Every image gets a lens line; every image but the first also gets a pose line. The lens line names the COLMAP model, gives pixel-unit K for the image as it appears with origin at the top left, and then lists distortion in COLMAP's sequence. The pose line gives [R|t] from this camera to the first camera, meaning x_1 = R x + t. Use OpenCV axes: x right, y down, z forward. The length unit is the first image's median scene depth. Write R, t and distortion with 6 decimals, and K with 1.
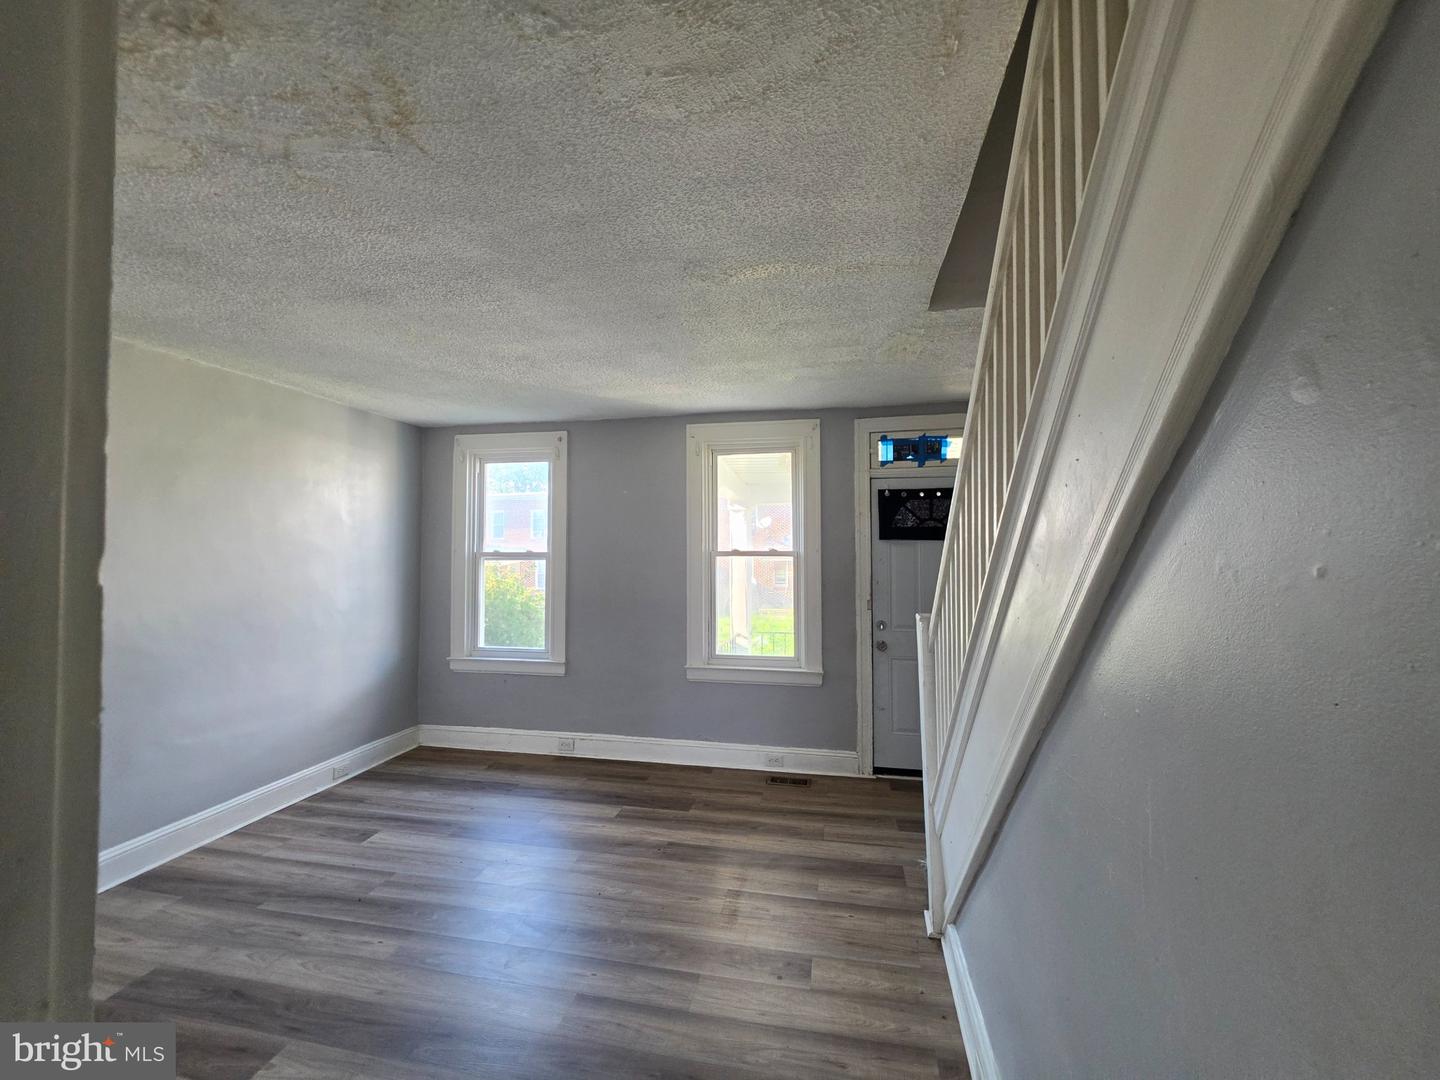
lens RADIAL K [[577.2, 0, 723.8], [0, 577.2, 536.9], [0, 0, 1]] dist [-0.013084, 0.002952]
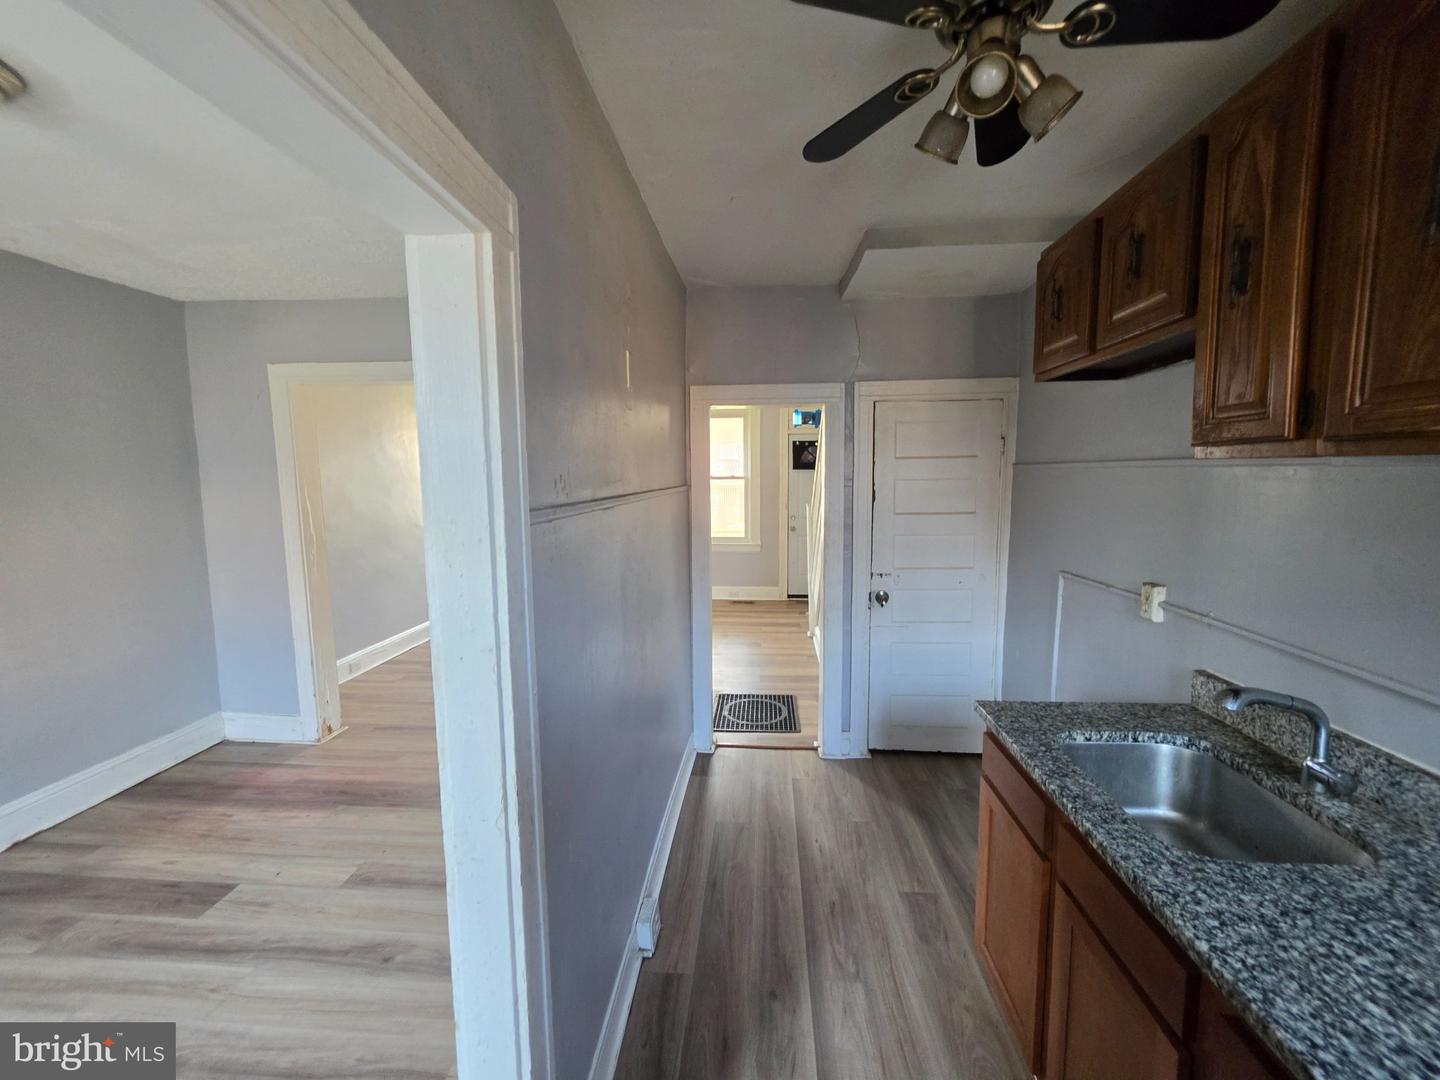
lens RADIAL K [[577.2, 0, 723.8], [0, 577.2, 536.9], [0, 0, 1]] dist [-0.013084, 0.002952]
pose [[0.991328, -0.017476, 0.130242, -0.179915], [0.000835, 0.991935, 0.126745, -0.015271], [-0.131406, -0.125537, 0.983348, -0.762835]]
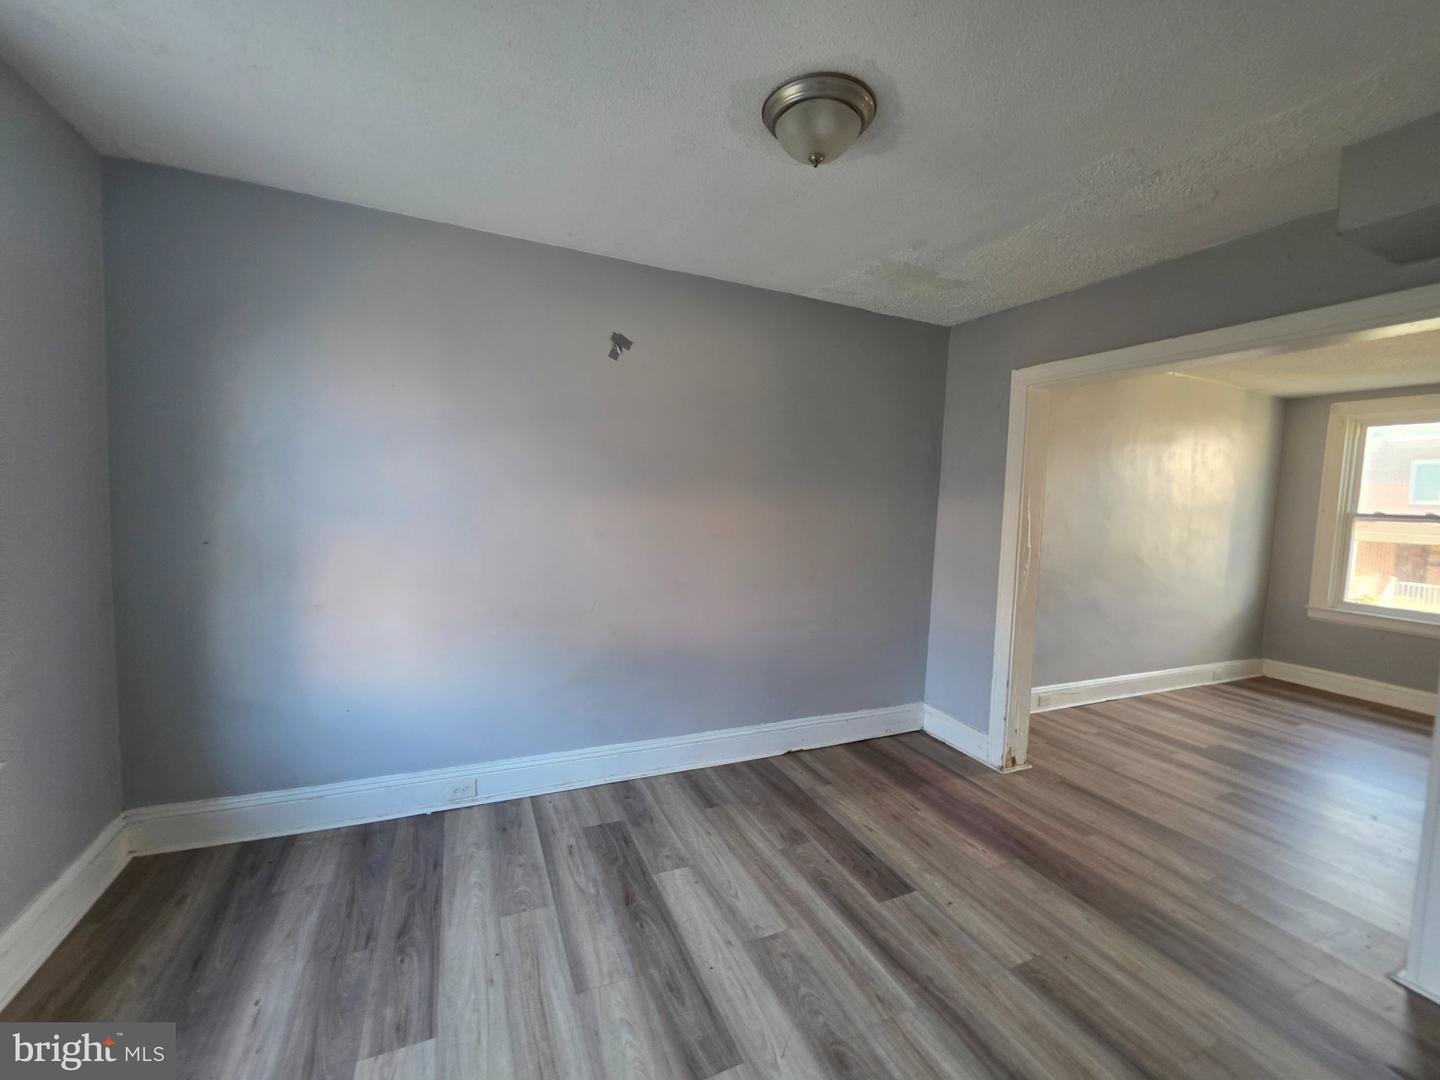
lens RADIAL K [[585.8, 0, 728.6], [0, 585.8, 536.0], [0, 0, 1]] dist [-0.007706, 0.000554]
pose [[0.588712, 0.077950, -0.804575, -0.275536], [-0.030096, 0.996763, 0.074549, 0.027944], [0.807782, -0.019673, 0.589153, -0.646794]]
